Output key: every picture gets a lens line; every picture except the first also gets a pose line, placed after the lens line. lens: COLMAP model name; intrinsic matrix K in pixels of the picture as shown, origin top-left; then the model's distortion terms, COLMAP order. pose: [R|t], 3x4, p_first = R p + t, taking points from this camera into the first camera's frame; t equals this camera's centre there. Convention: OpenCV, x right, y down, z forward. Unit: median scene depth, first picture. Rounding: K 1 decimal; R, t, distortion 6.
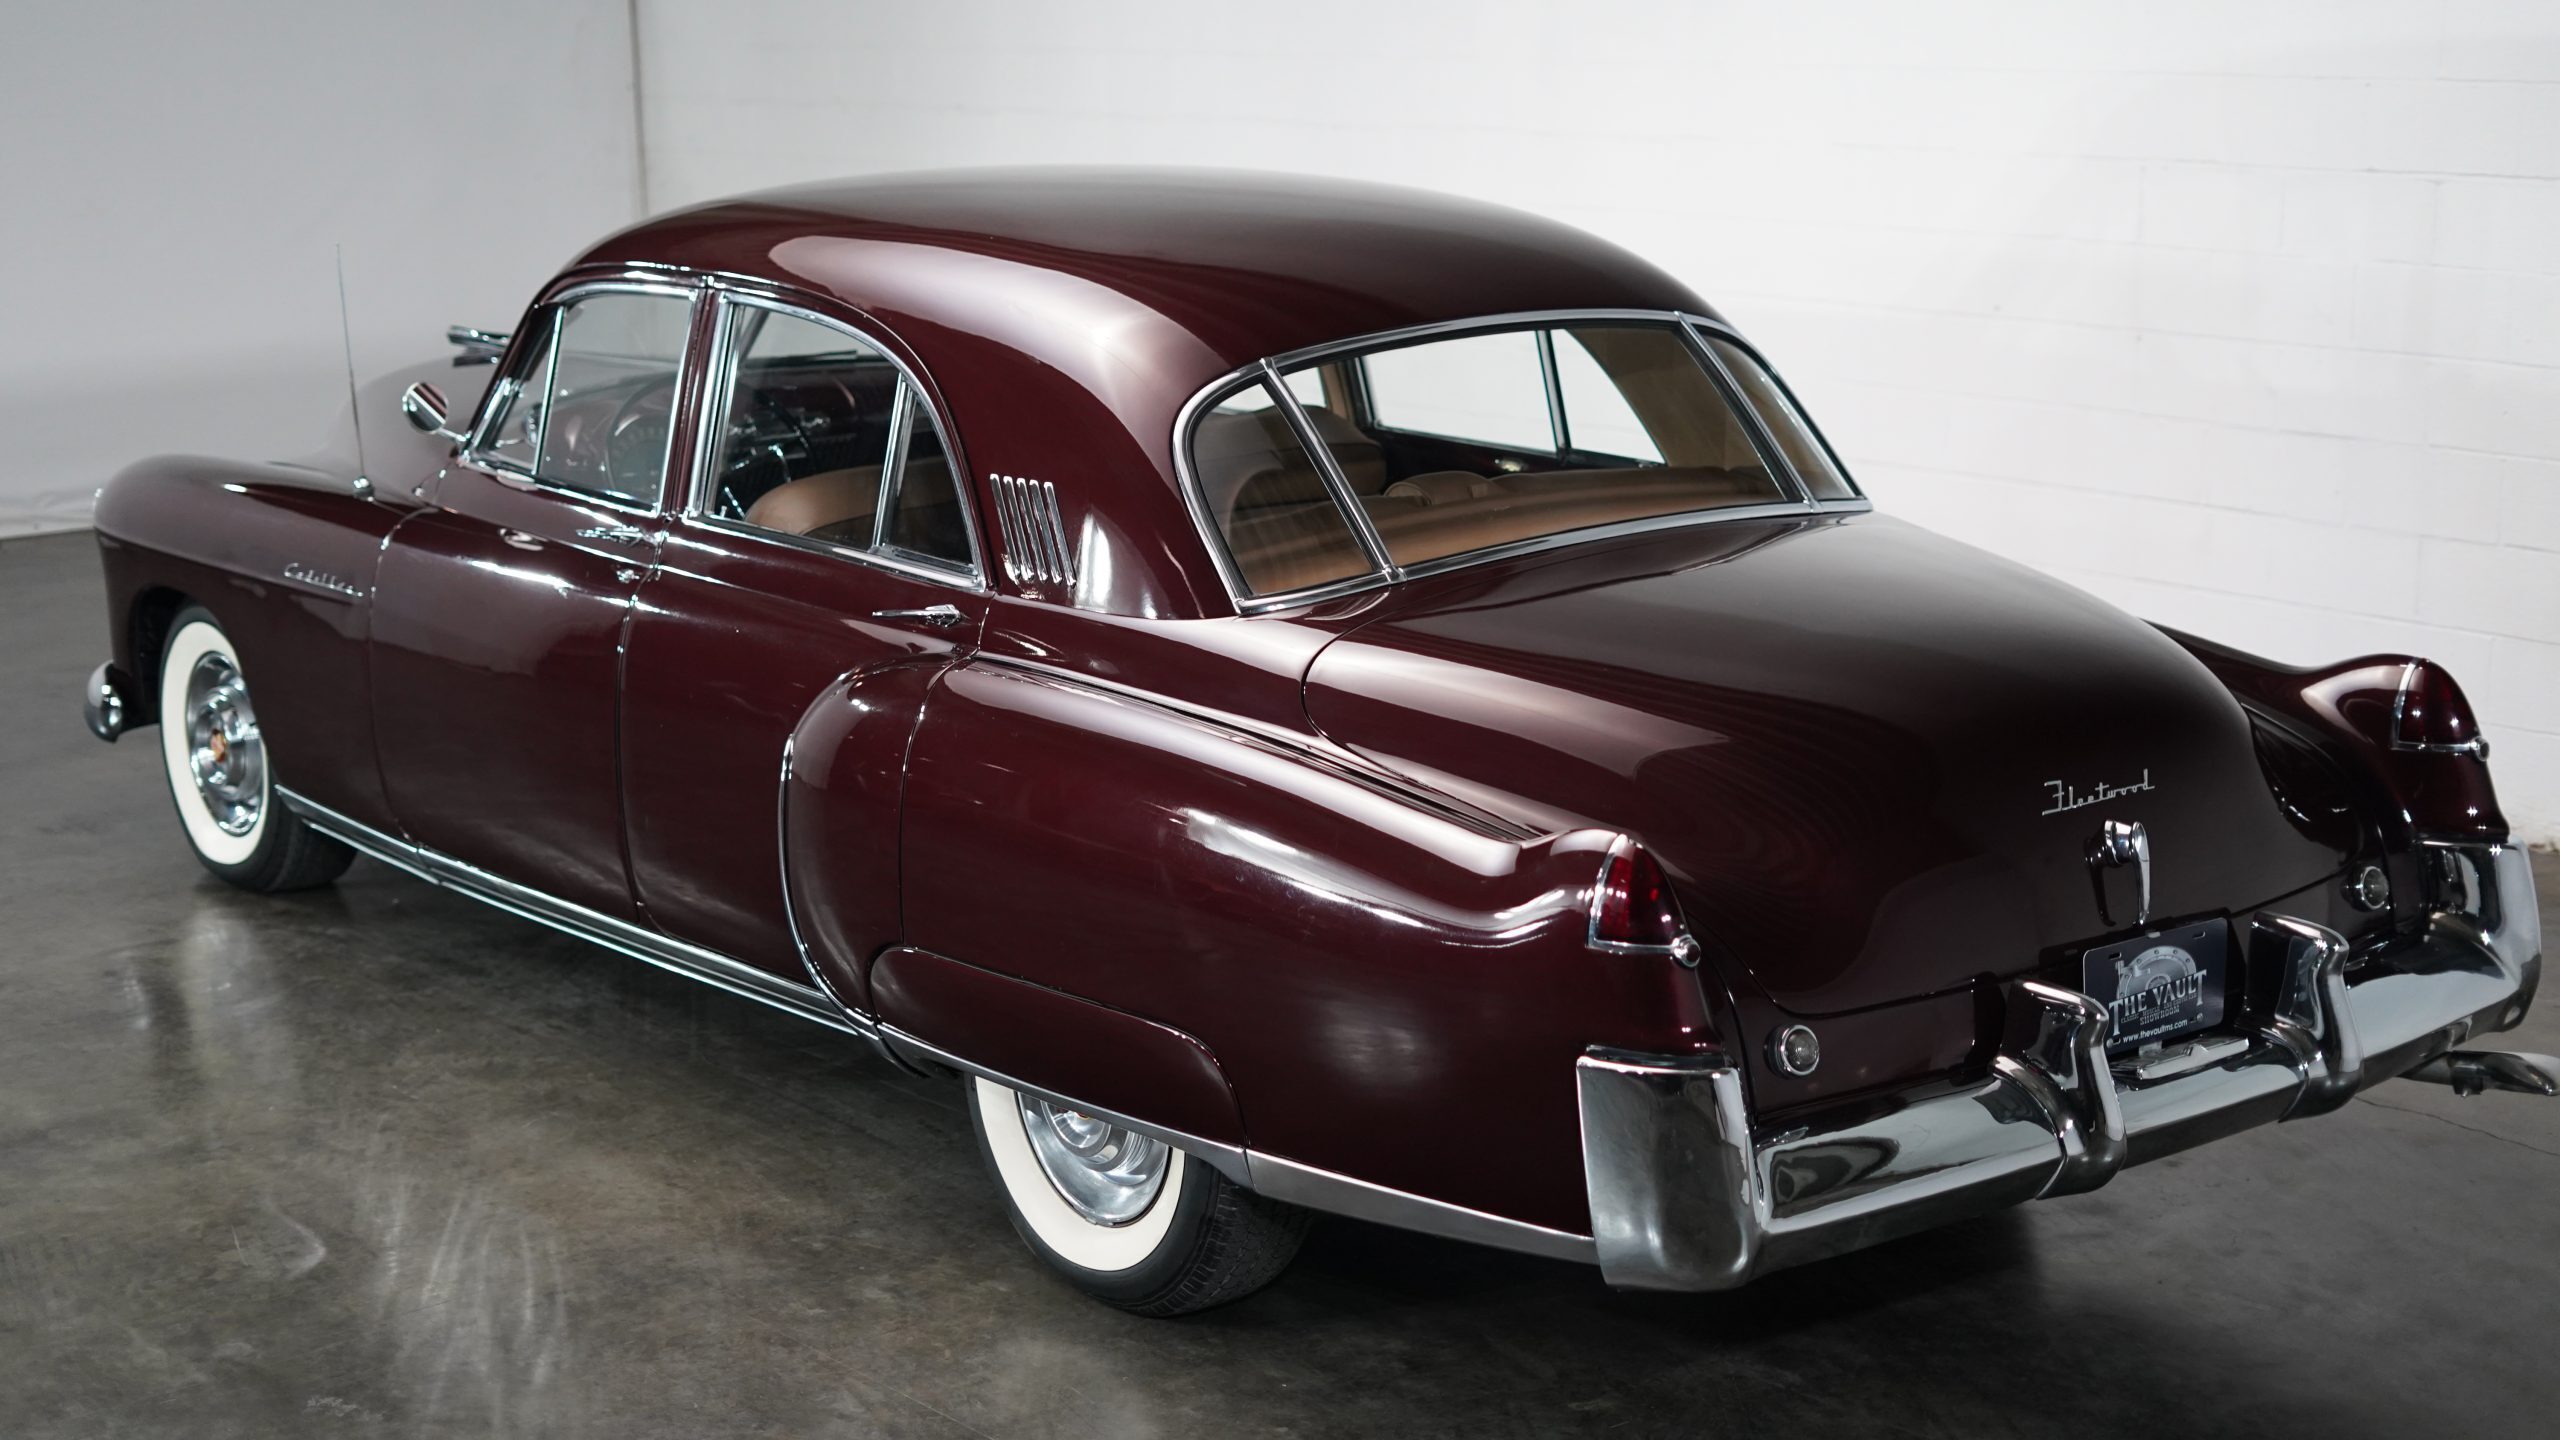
lens RADIAL K [[3639.4, 0, 1280.0], [0, 3639.4, 720.0], [0, 0, 1]] dist [-0.021834, -0.006135]
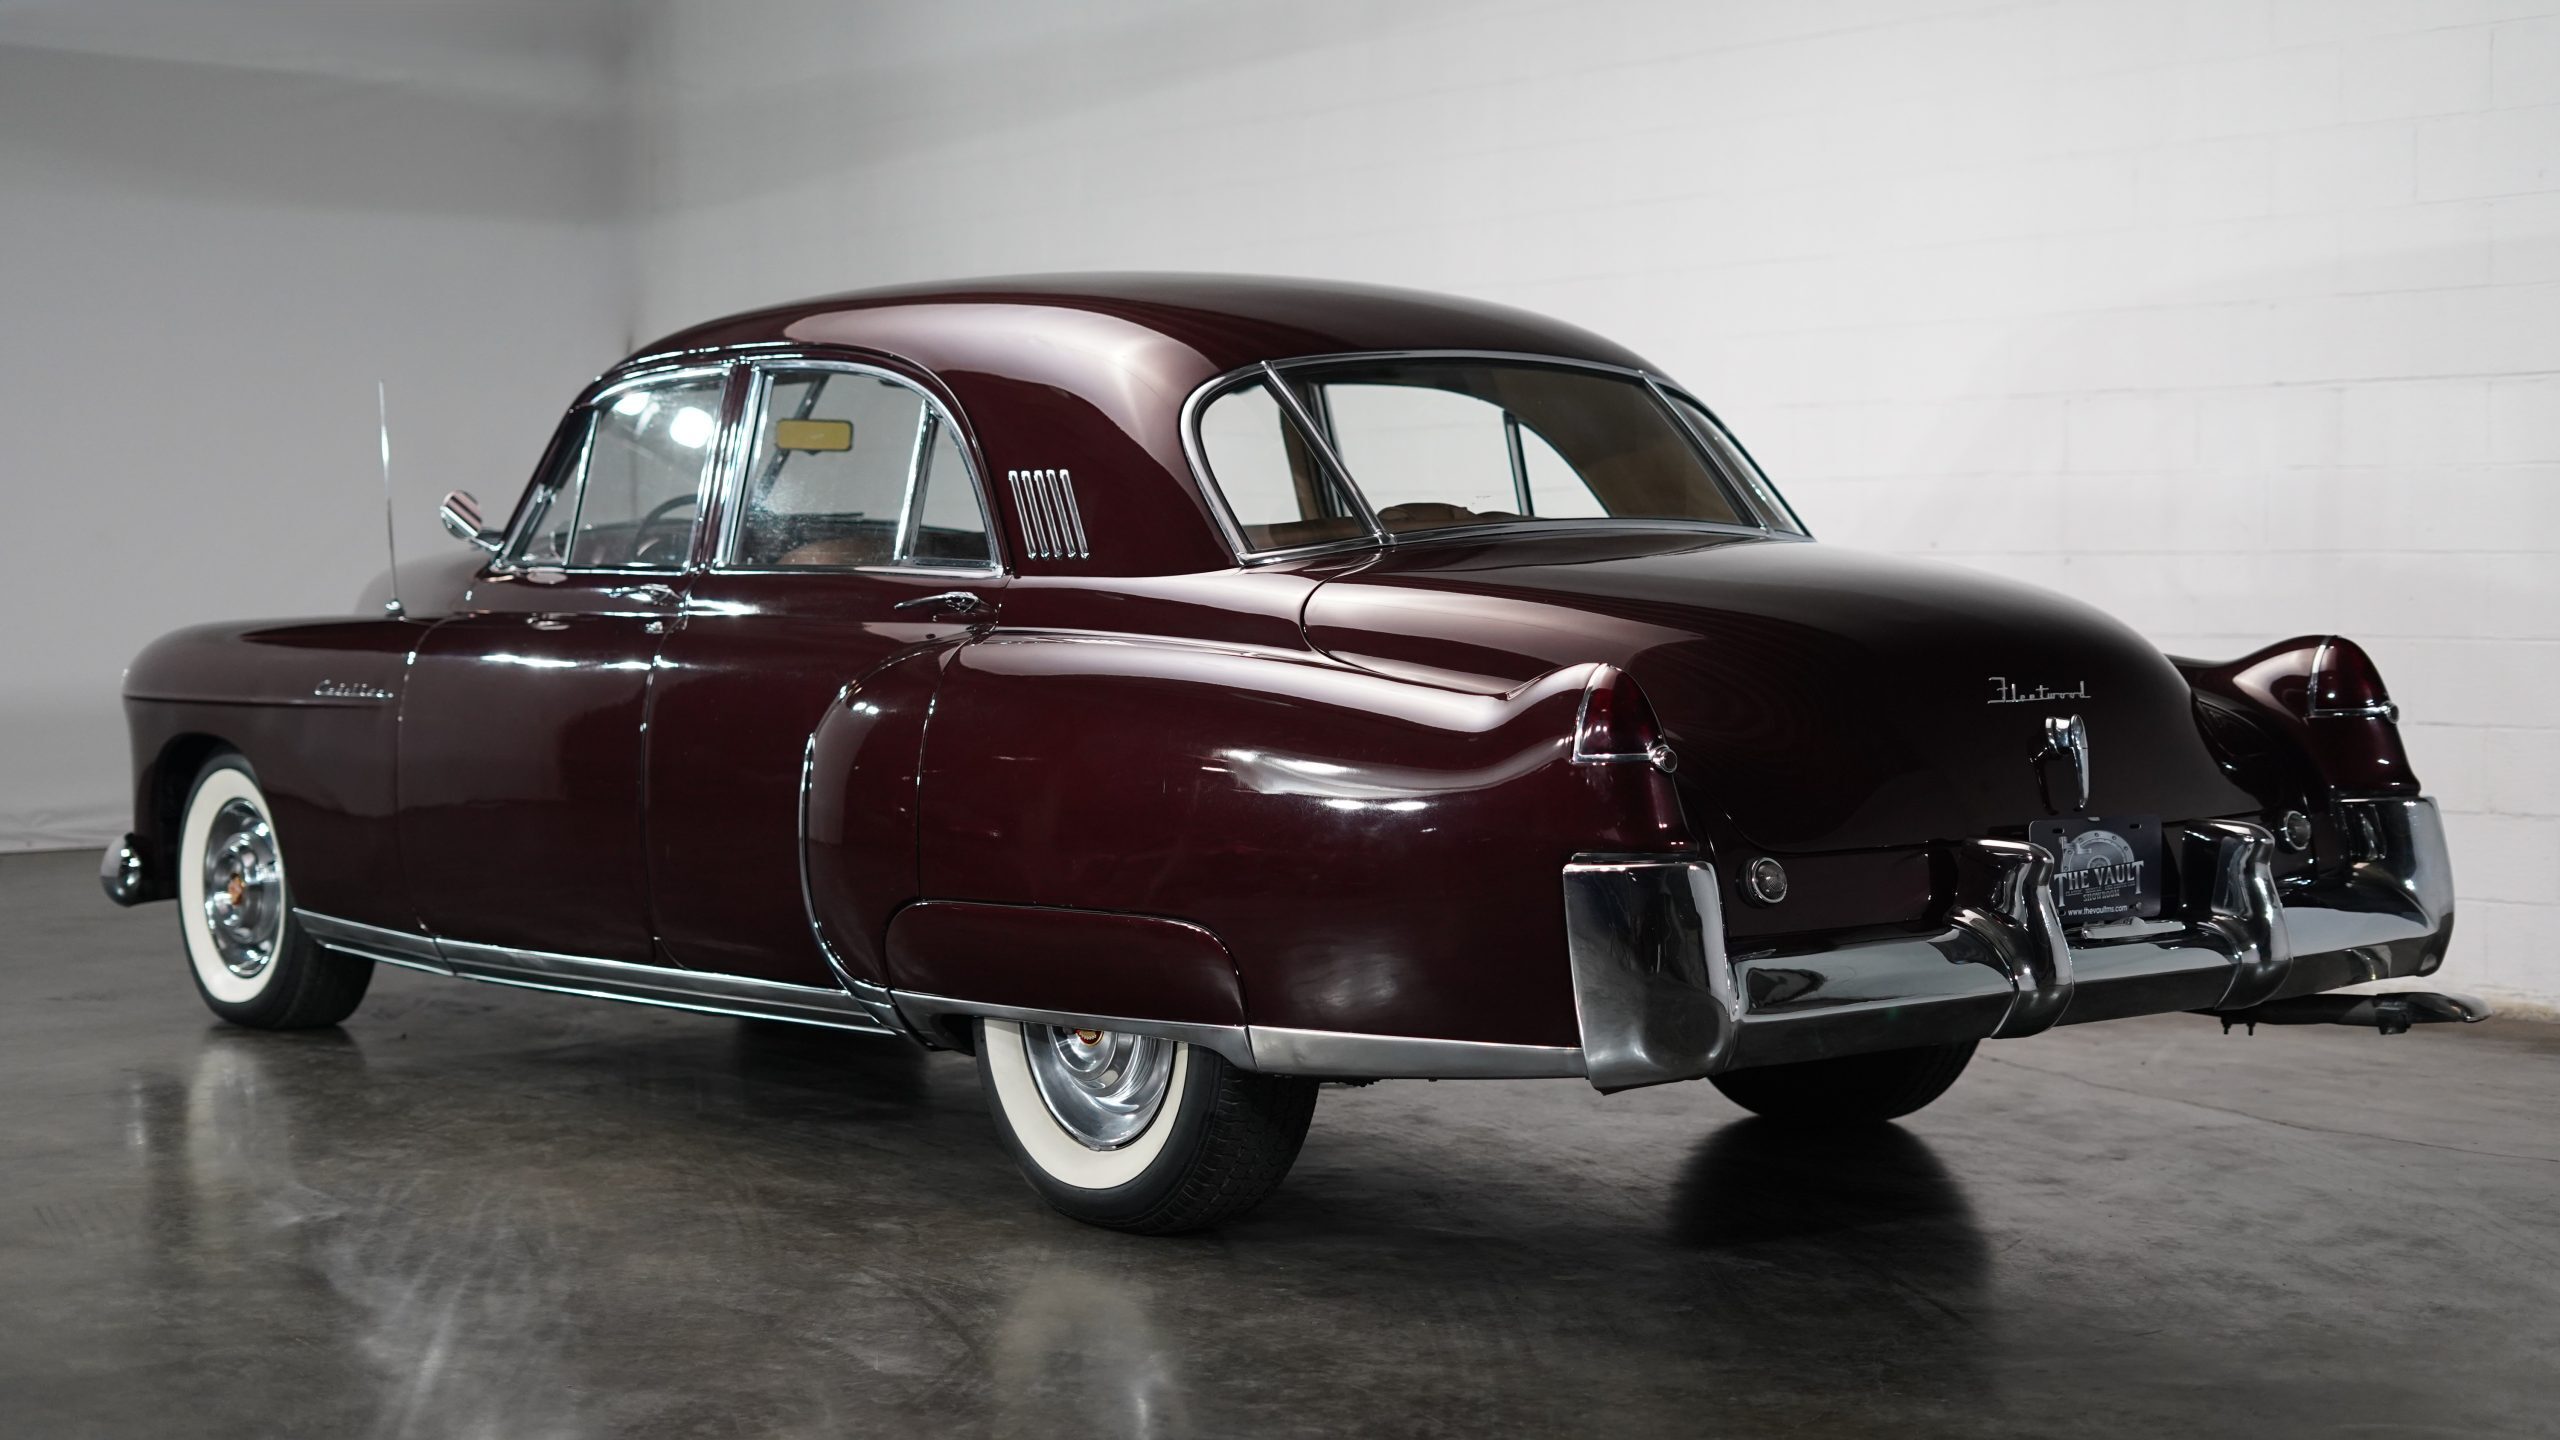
lens RADIAL K [[3643.6, 0, 1304.8], [0, 3643.6, 726.7], [0, 0, 1]] dist [-0.022796, -0.016096]
pose [[0.999704, 0.008305, 0.022879, -0.016274], [-0.004485, 0.986748, -0.162200, 0.185374], [-0.023923, 0.162049, 0.986493, -0.056167]]
